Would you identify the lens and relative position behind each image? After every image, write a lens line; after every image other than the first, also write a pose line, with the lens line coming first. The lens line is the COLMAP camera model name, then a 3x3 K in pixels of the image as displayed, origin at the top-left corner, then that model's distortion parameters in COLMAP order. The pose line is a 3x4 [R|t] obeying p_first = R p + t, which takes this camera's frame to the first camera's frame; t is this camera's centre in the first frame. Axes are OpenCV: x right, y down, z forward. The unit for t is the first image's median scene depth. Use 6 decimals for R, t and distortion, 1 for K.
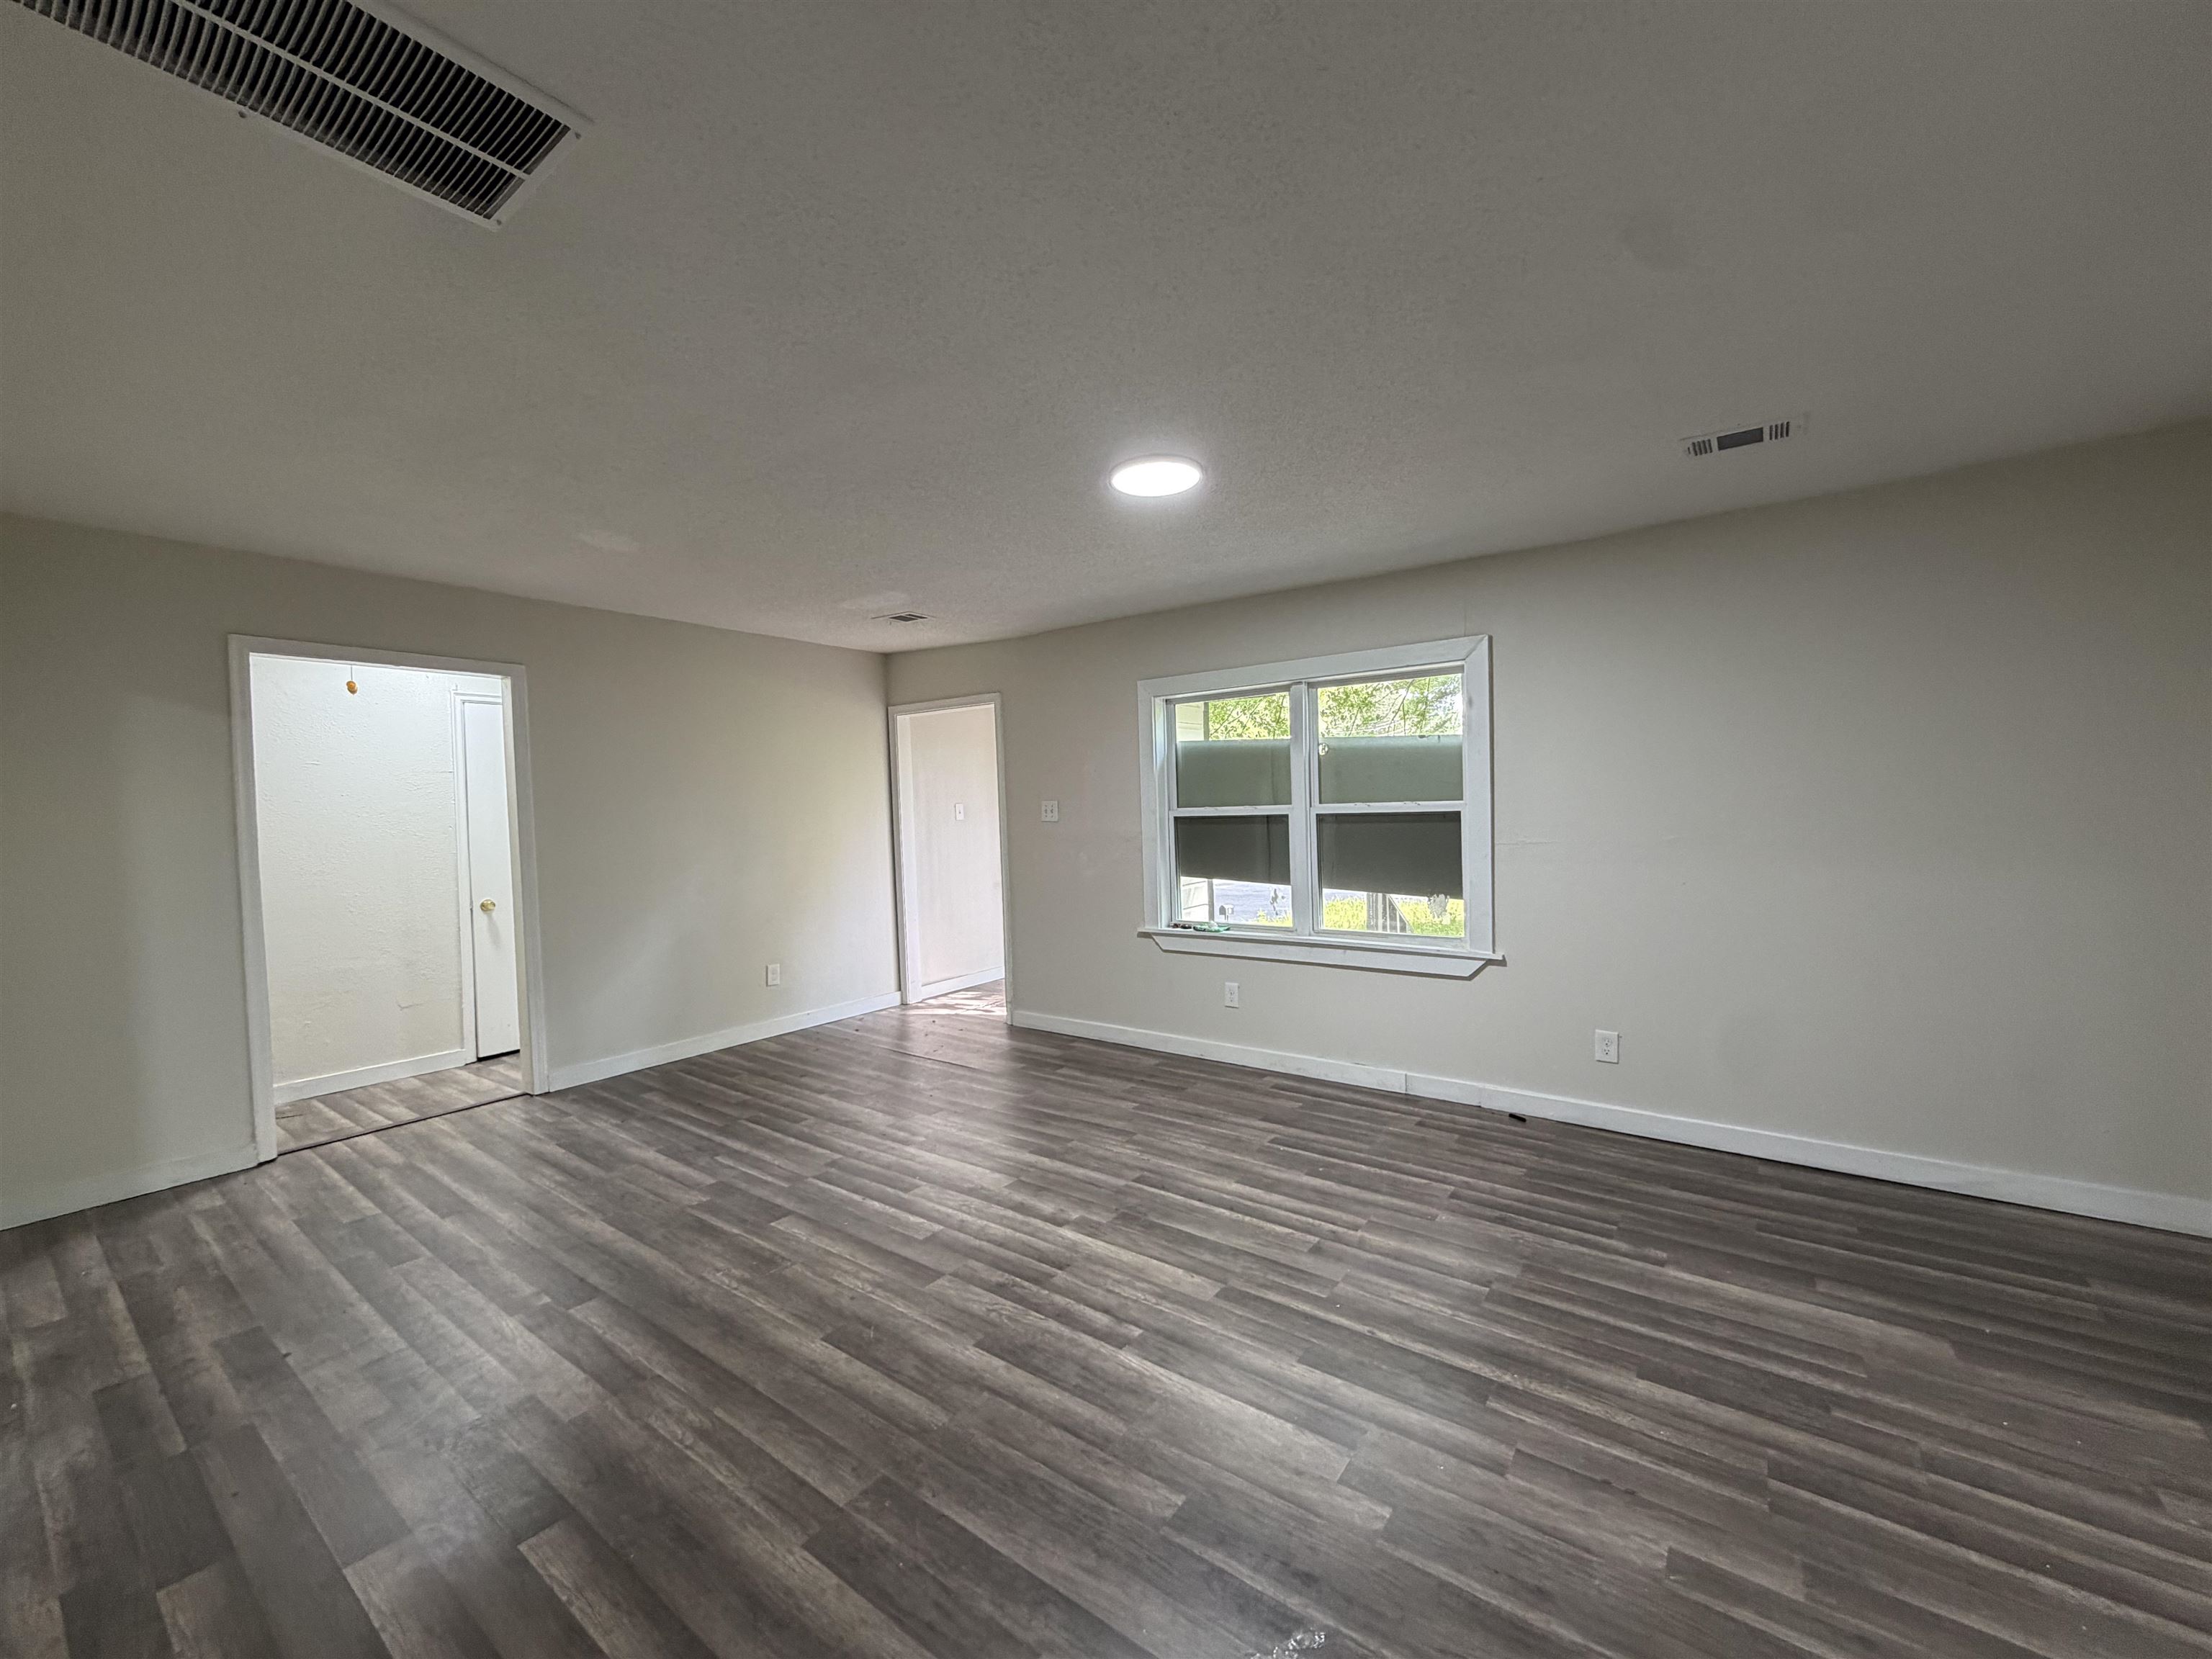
lens RADIAL K [[883.1, 0, 1099.7], [0, 883.1, 832.5], [0, 0, 1]] dist [0.000187, 0.000084]
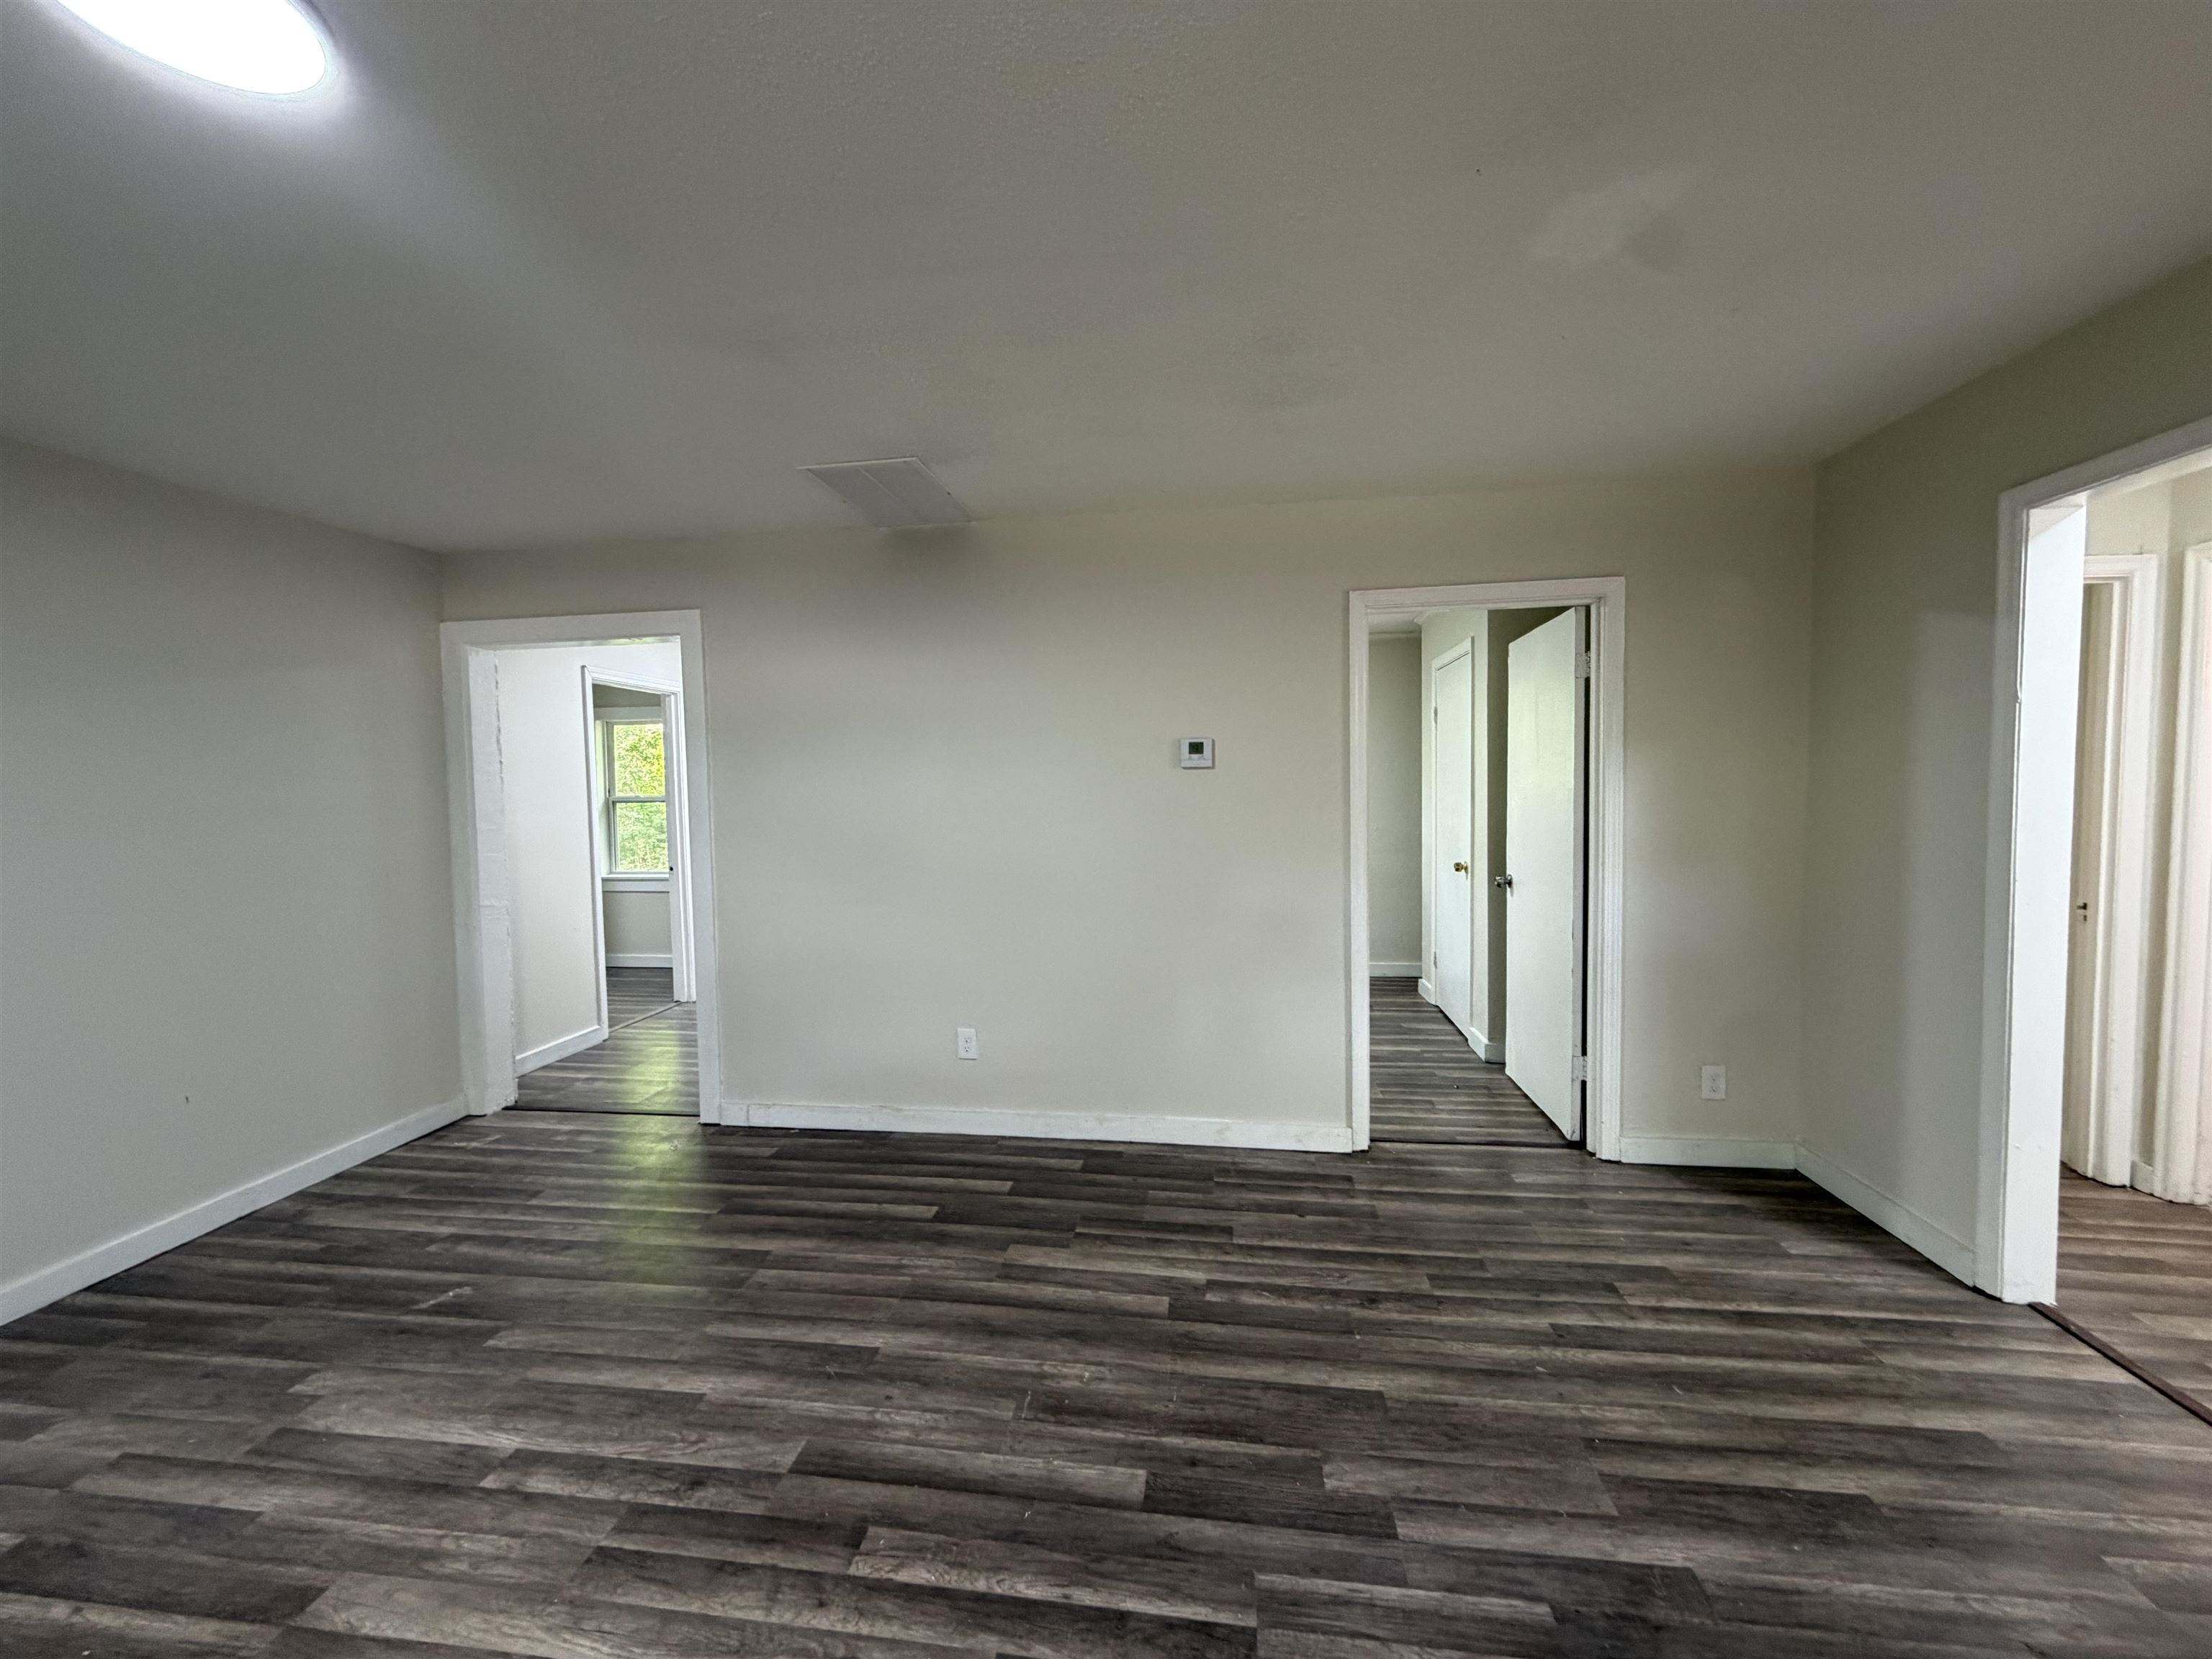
lens RADIAL K [[883.1, 0, 1102.8], [0, 883.1, 838.3], [0, 0, 1]] dist [0.000187, 0.000084]
pose [[-0.878144, 0.069629, -0.473301, -0.098275], [0.026905, 0.994973, 0.096457, -0.069765], [0.477639, 0.071970, -0.875604, 1.745914]]
